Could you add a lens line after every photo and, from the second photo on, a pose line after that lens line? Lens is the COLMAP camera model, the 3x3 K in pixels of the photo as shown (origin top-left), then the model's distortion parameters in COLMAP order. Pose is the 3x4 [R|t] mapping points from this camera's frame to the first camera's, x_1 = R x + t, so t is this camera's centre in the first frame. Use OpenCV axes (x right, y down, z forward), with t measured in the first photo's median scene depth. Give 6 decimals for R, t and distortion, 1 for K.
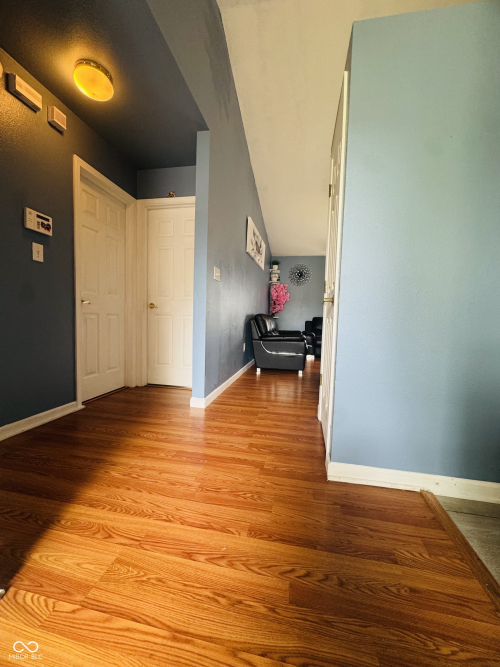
lens RADIAL K [[267.7, 0, 250.0], [0, 267.7, 333.5], [0, 0, 1]] dist [-0.001016, 0.000048]
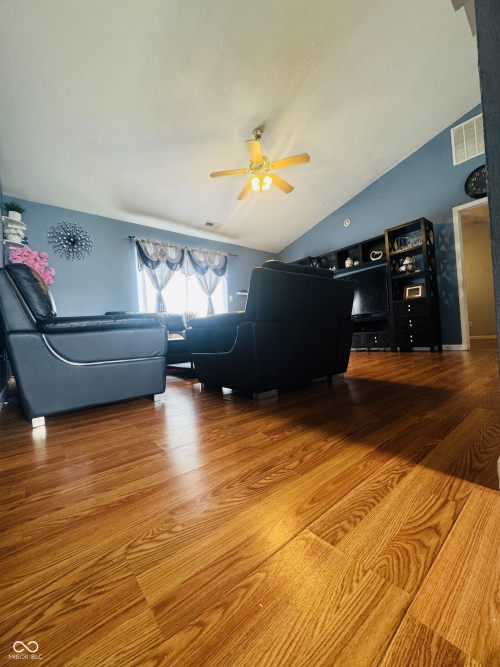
lens RADIAL K [[267.7, 0, 250.0], [0, 267.7, 333.5], [0, 0, 1]] dist [-0.001016, 0.000048]
pose [[0.619515, -0.041397, 0.783893, -0.103122], [0.109928, 0.993343, -0.034419, 0.115543], [-0.777250, 0.107495, 0.619941, 1.006882]]
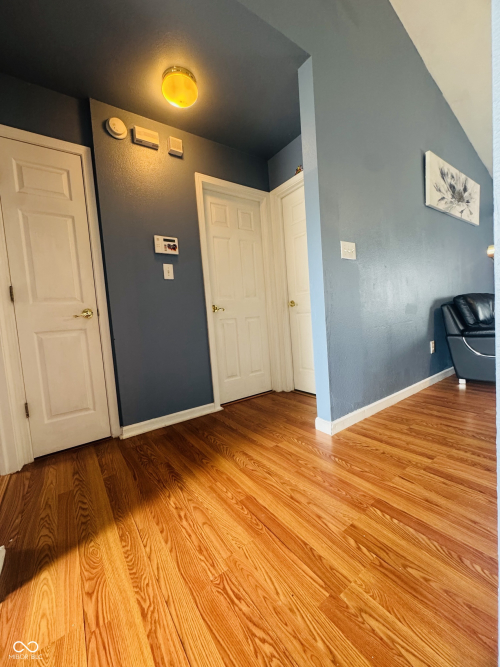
lens RADIAL K [[267.7, 0, 250.0], [0, 267.7, 333.5], [0, 0, 1]] dist [-0.001016, 0.000048]
pose [[0.723185, -0.037546, -0.689633, 0.193065], [0.054851, 0.998490, 0.003158, -0.018605], [0.688473, -0.040111, 0.724152, 0.322167]]
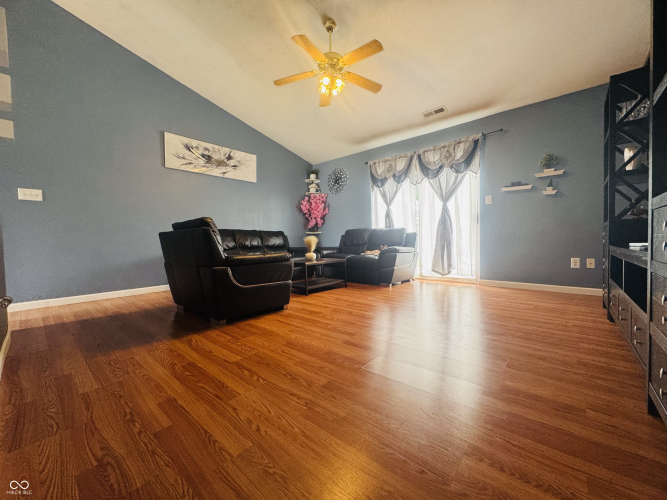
lens RADIAL K [[255.6, 0, 333.4], [0, 255.6, 244.8], [0, 0, 1]] dist [-0.004026, -0.000271]
pose [[0.878121, -0.022675, -0.477900, 1.550893], [0.016074, 0.999711, -0.017897, -0.011324], [0.478168, 0.008034, 0.878232, 0.803709]]
